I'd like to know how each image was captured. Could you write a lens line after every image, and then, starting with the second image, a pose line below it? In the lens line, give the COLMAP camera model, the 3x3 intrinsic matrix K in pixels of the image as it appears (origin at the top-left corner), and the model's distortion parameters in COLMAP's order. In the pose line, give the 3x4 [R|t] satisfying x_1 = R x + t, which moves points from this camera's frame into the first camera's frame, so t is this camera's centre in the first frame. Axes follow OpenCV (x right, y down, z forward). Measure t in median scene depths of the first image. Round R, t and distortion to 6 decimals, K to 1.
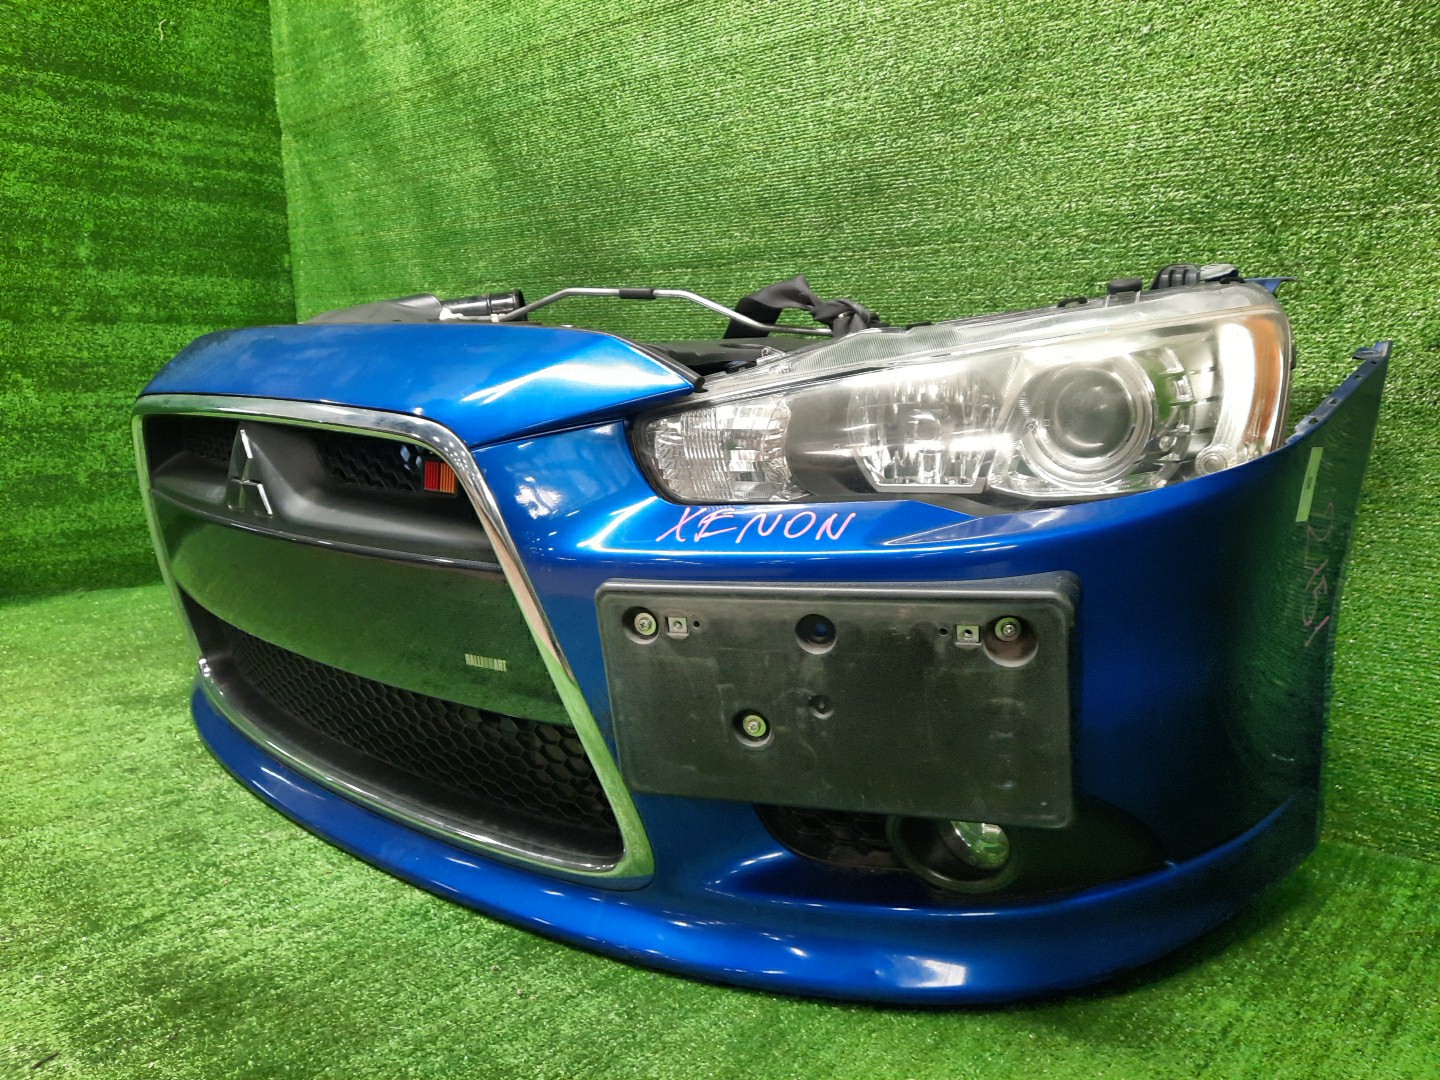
lens RADIAL K [[1037.2, 0, 720.0], [0, 1037.2, 541.9], [0, 0, 1]] dist [0.043255, -0.033017]
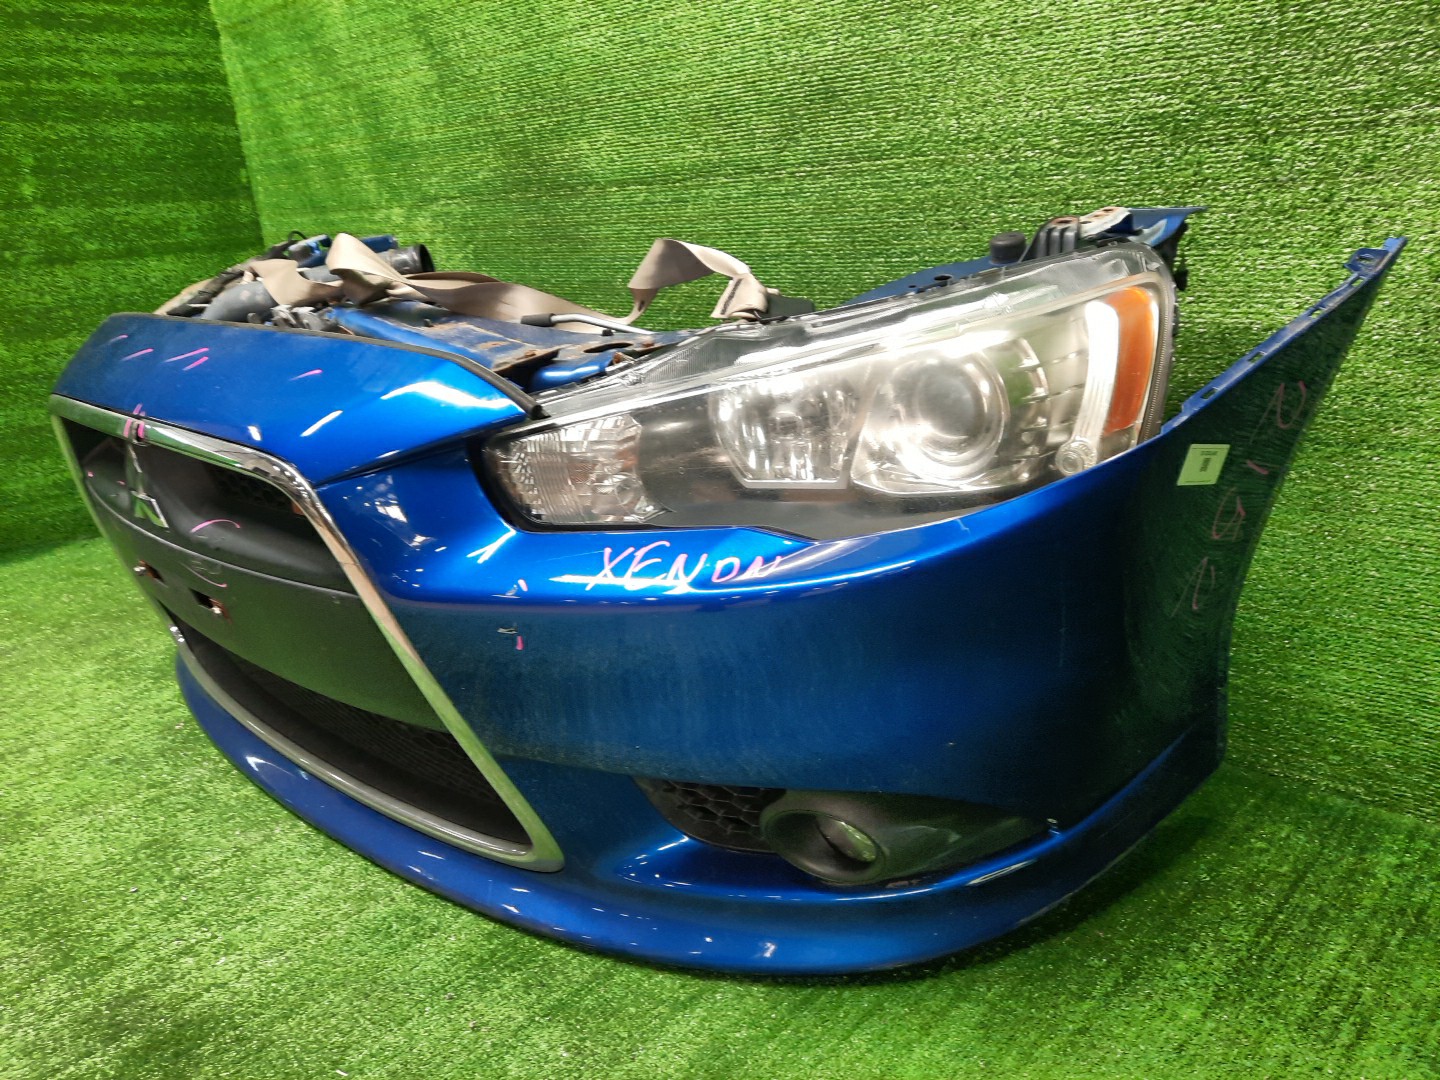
lens RADIAL K [[1037.2, 0, 723.4], [0, 1037.2, 541.2], [0, 0, 1]] dist [0.043255, -0.033017]
pose [[0.997297, -0.059188, -0.043543, 0.085410], [0.064939, 0.987244, 0.145369, -0.112014], [0.034383, -0.147804, 0.988419, 0.061438]]
